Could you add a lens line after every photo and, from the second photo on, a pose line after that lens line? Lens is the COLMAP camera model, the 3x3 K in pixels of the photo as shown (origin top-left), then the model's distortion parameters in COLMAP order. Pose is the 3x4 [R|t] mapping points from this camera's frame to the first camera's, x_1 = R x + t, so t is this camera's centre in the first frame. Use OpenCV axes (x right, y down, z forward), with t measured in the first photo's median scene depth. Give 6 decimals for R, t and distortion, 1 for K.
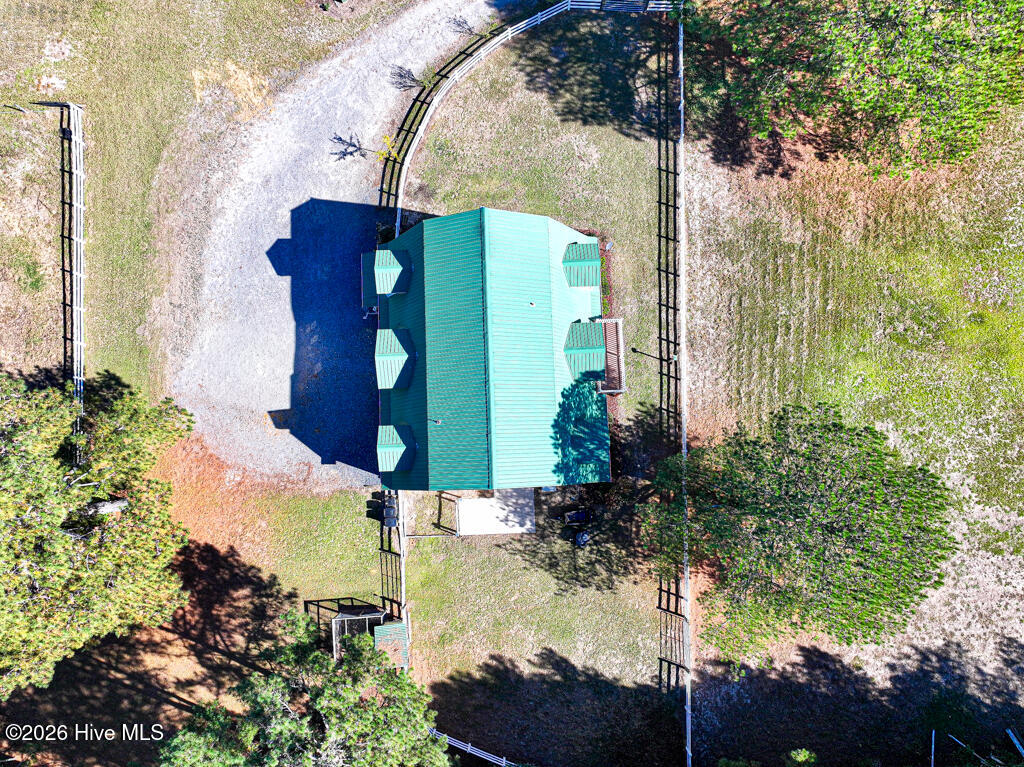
lens RADIAL K [[717.3, 0, 519.7], [0, 717.3, 377.6], [0, 0, 1]] dist [0.026545, -0.000276]
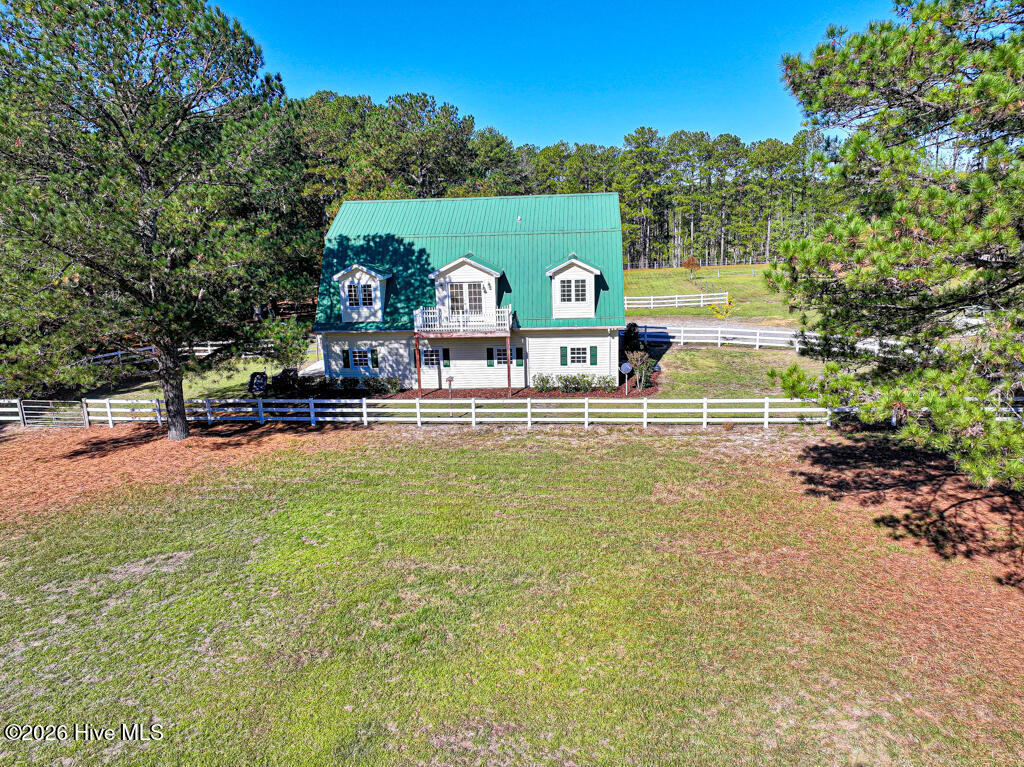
lens RADIAL K [[761.0, 0, 503.3], [0, 761.0, 379.6], [0, 0, 1]] dist [0.027343, 0.012388]
pose [[-0.138911, 0.216236, -0.966409, 0.846811], [-0.979053, 0.116704, 0.166841, -0.183180], [0.148861, 0.969341, 0.195495, 0.827362]]
